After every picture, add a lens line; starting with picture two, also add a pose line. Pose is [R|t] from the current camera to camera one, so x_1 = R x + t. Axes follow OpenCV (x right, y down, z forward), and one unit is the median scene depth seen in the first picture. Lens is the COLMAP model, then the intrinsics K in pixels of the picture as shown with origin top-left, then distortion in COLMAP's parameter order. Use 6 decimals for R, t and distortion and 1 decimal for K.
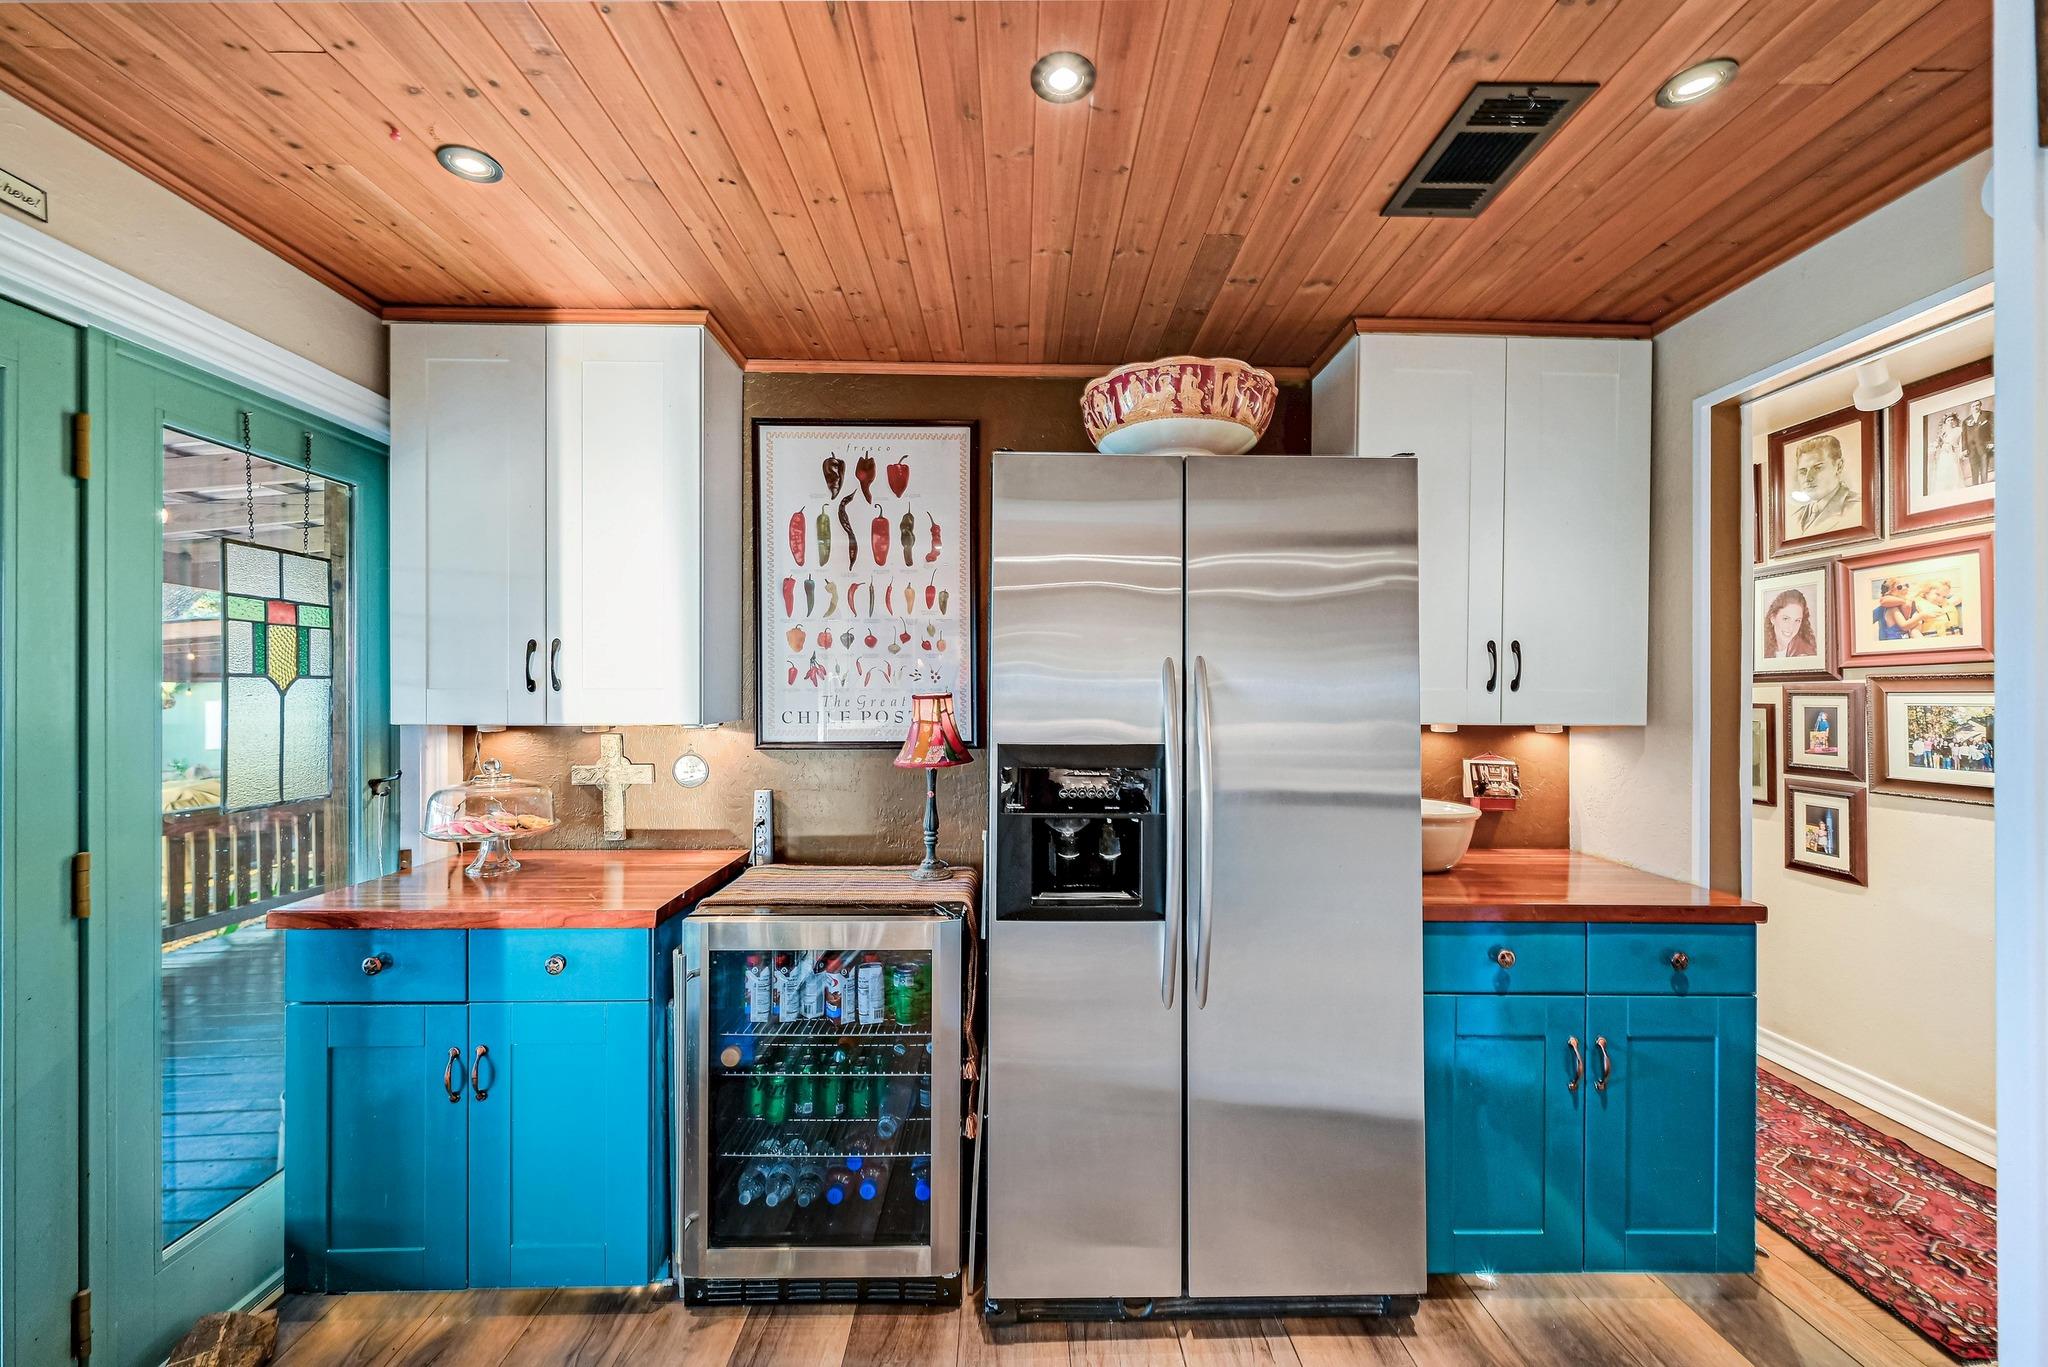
lens RADIAL K [[820.9, 0, 1032.7], [0, 820.9, 692.5], [0, 0, 1]] dist [0.000733, -0.000139]
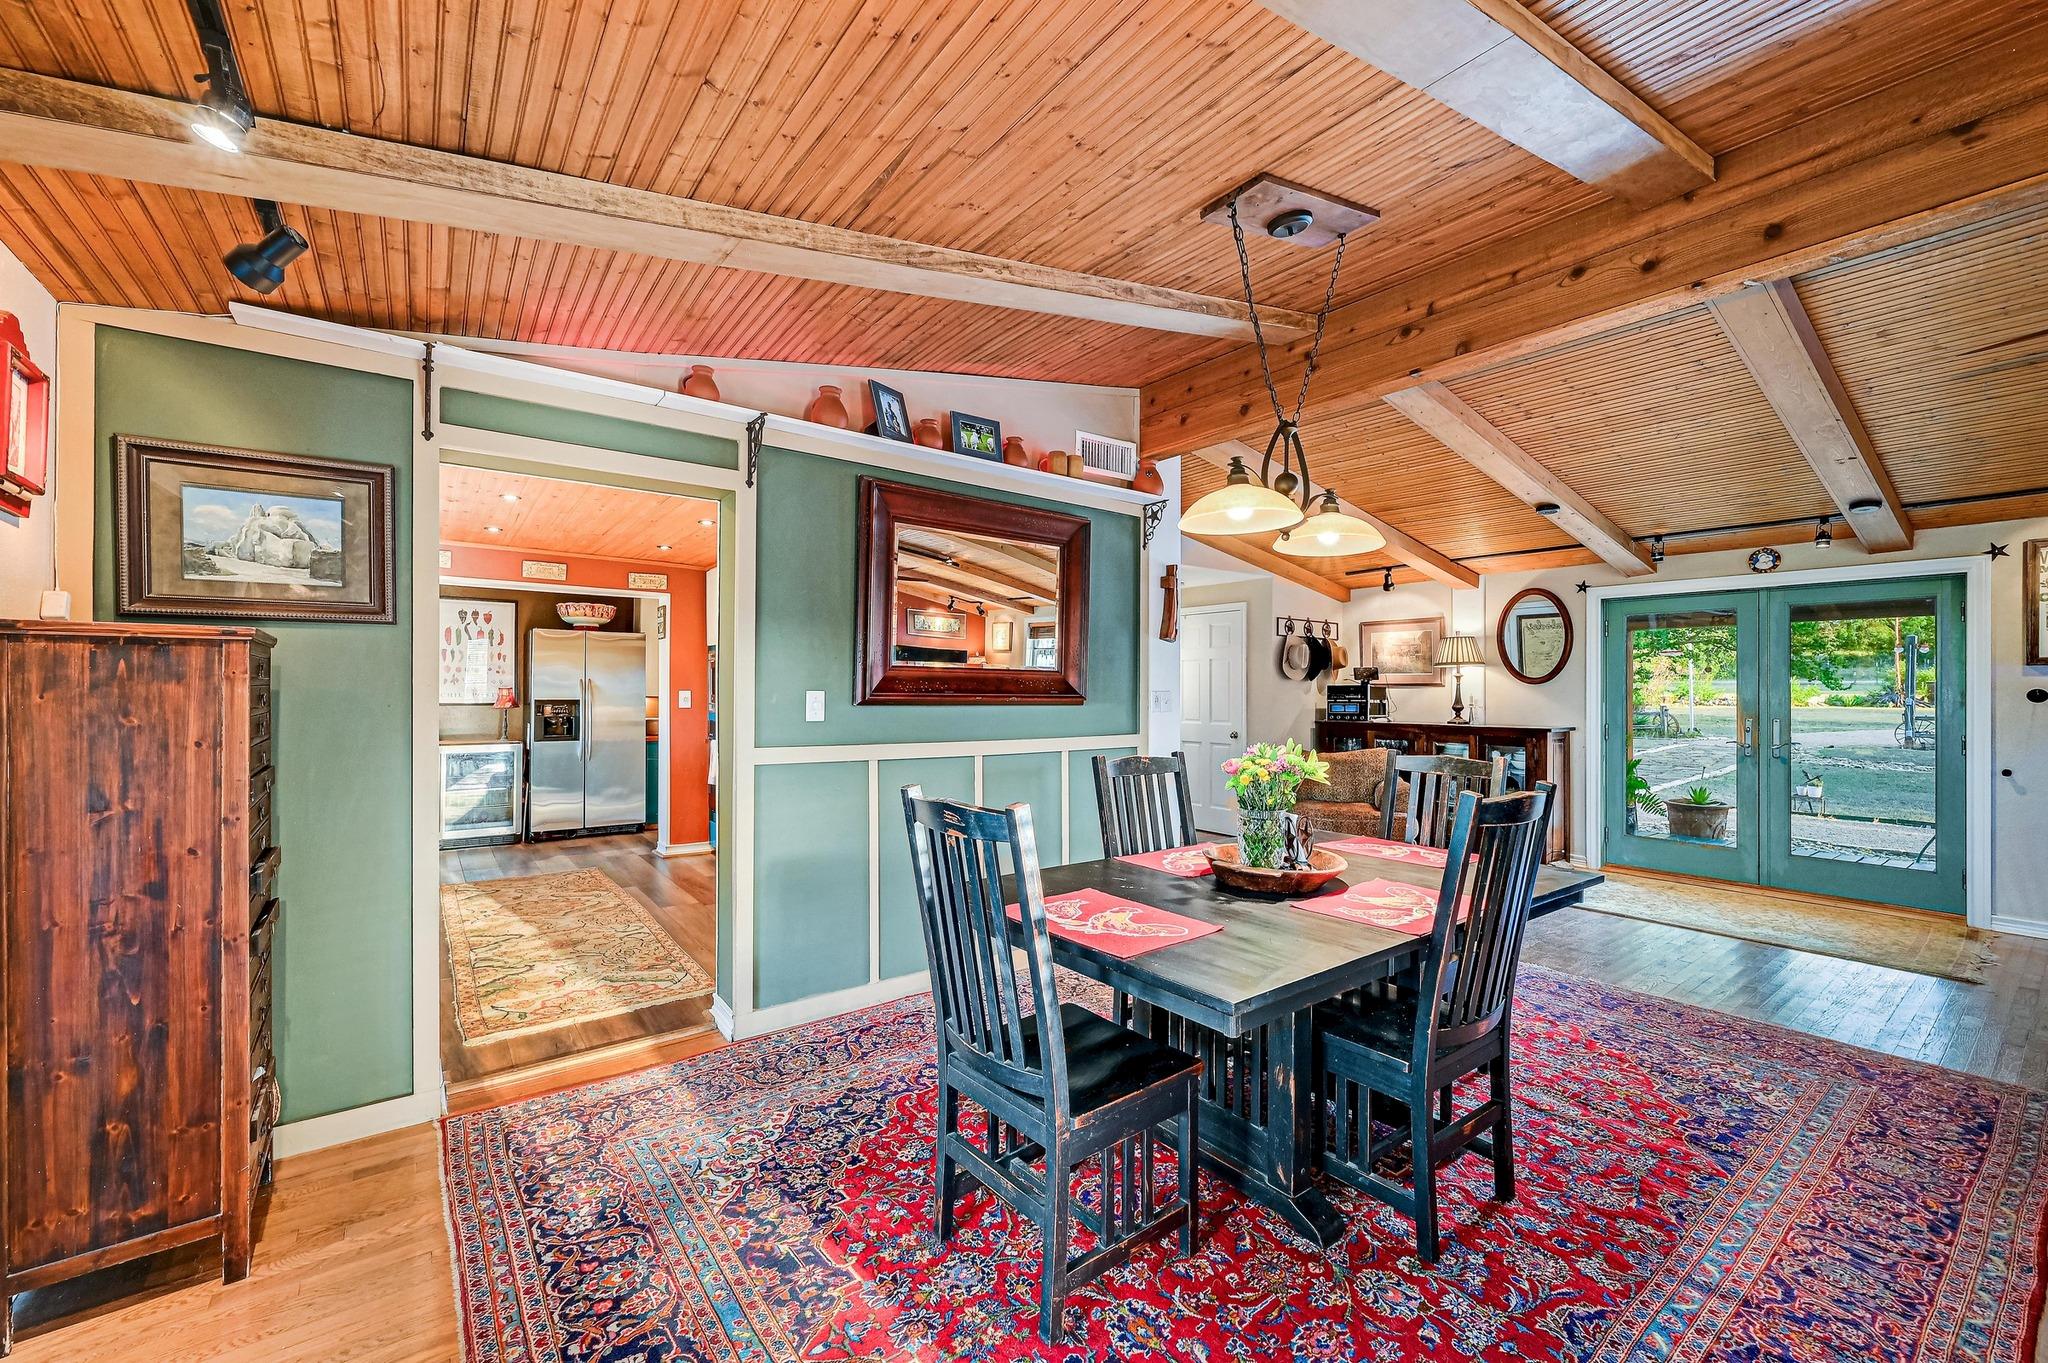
lens RADIAL K [[816.6, 0, 1026.1], [0, 816.6, 688.4], [0, 0, 1]] dist [-0.000523, -0.000450]
pose [[0.819428, 0.004305, 0.573166, -0.265250], [-0.002593, 0.999989, -0.003804, 0.012050], [-0.573176, 0.001631, 0.819430, -2.718404]]
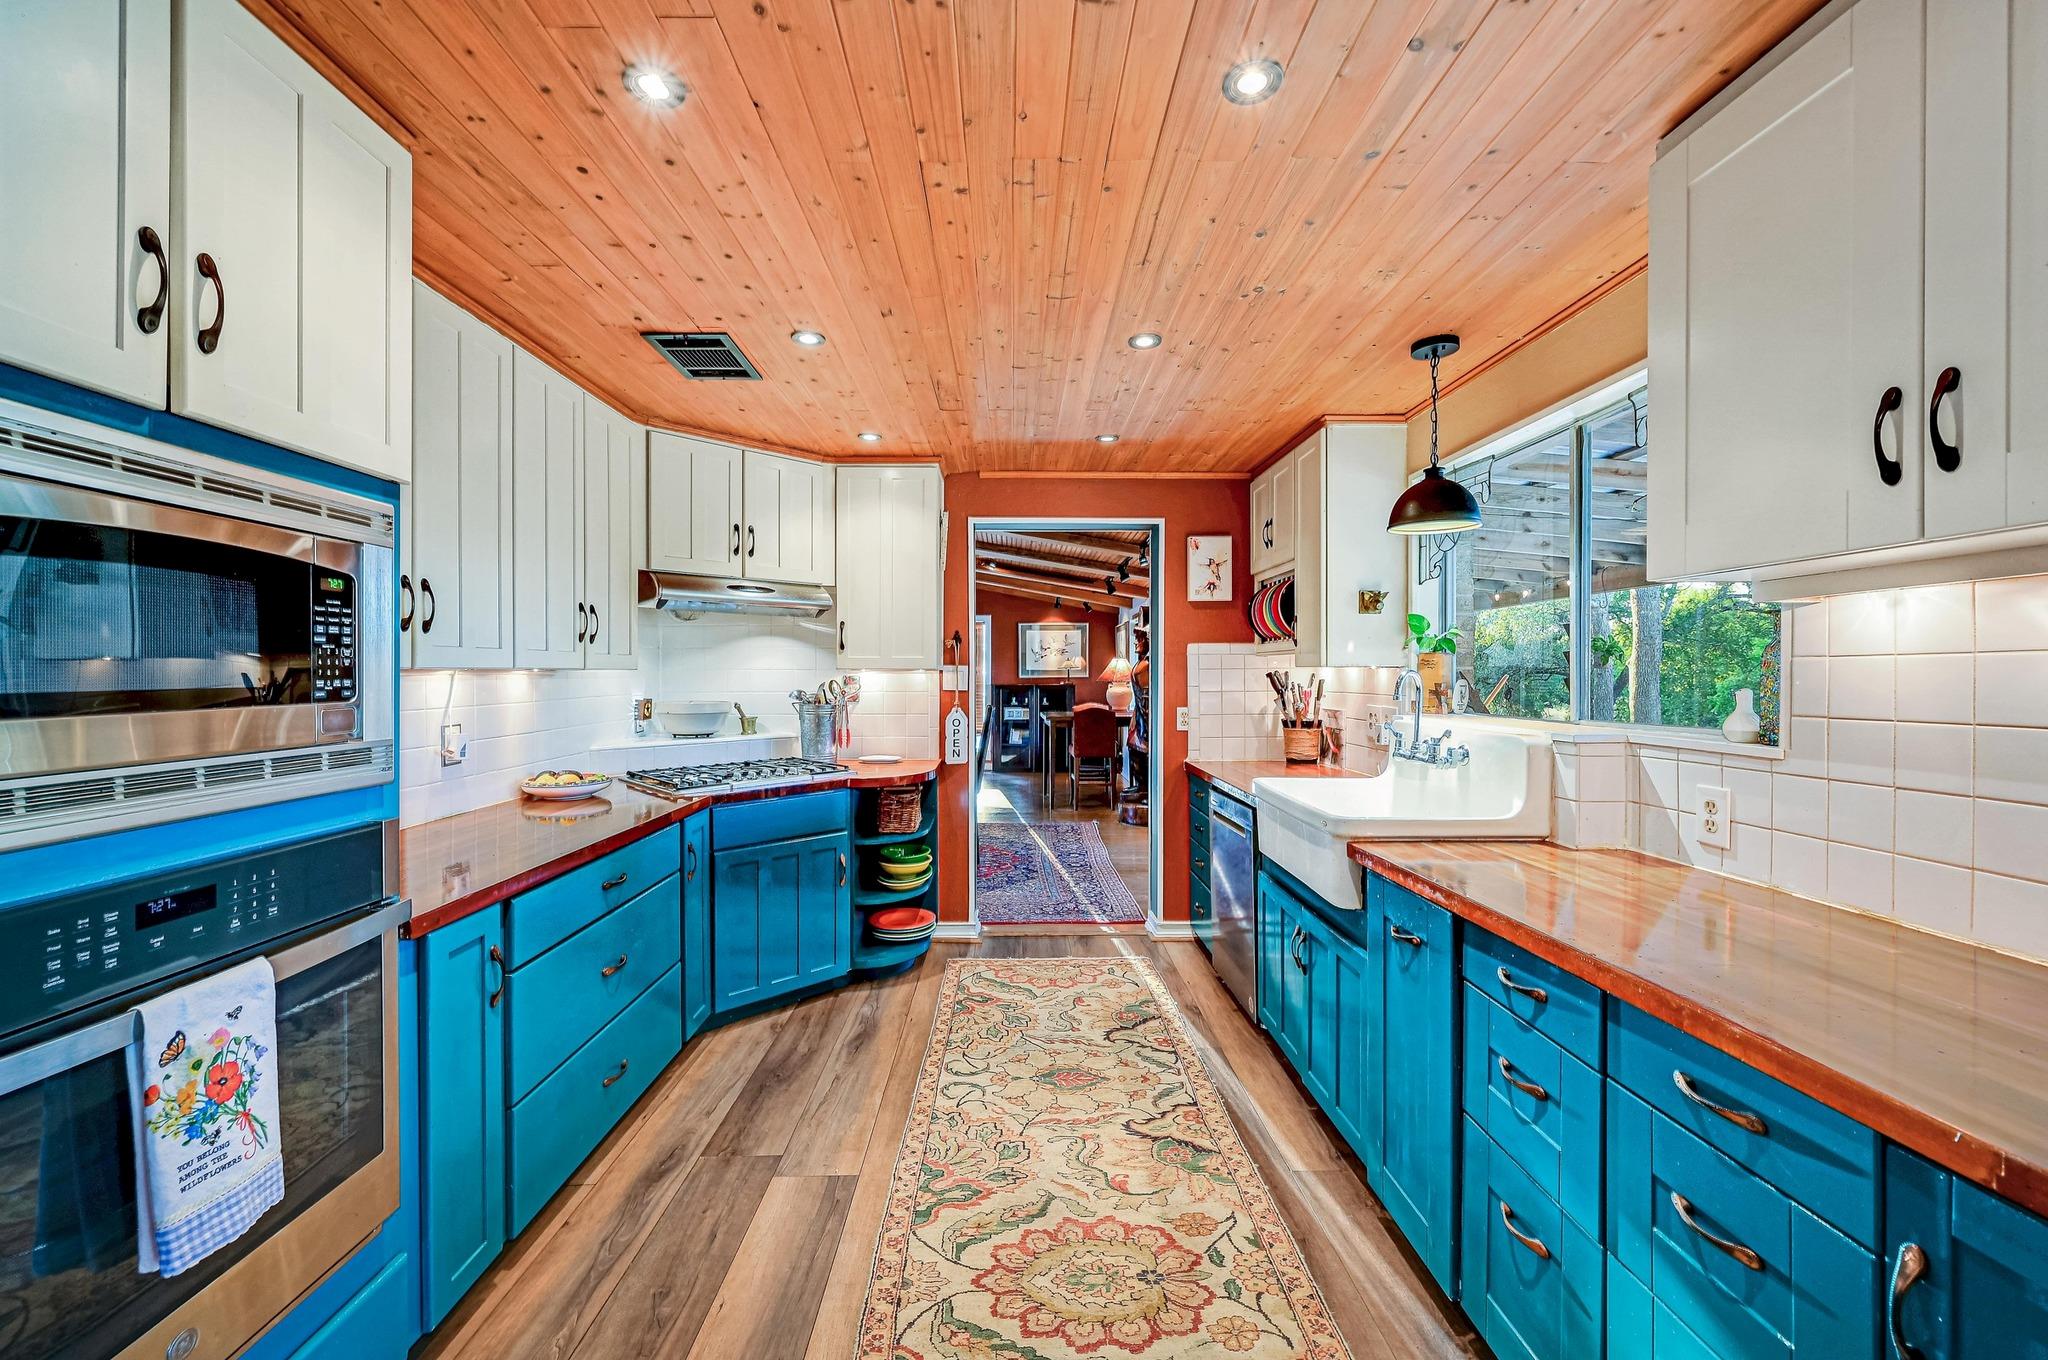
lens RADIAL K [[803.8, 0, 1038.6], [0, 803.8, 685.6], [0, 0, 1]] dist [-0.000560, 0.000045]
pose [[-0.999992, 0.003951, -0.000305, -0.033639], [0.003947, 0.999888, 0.014465, 0.008392], [0.000362, 0.014463, -0.999895, 0.429457]]
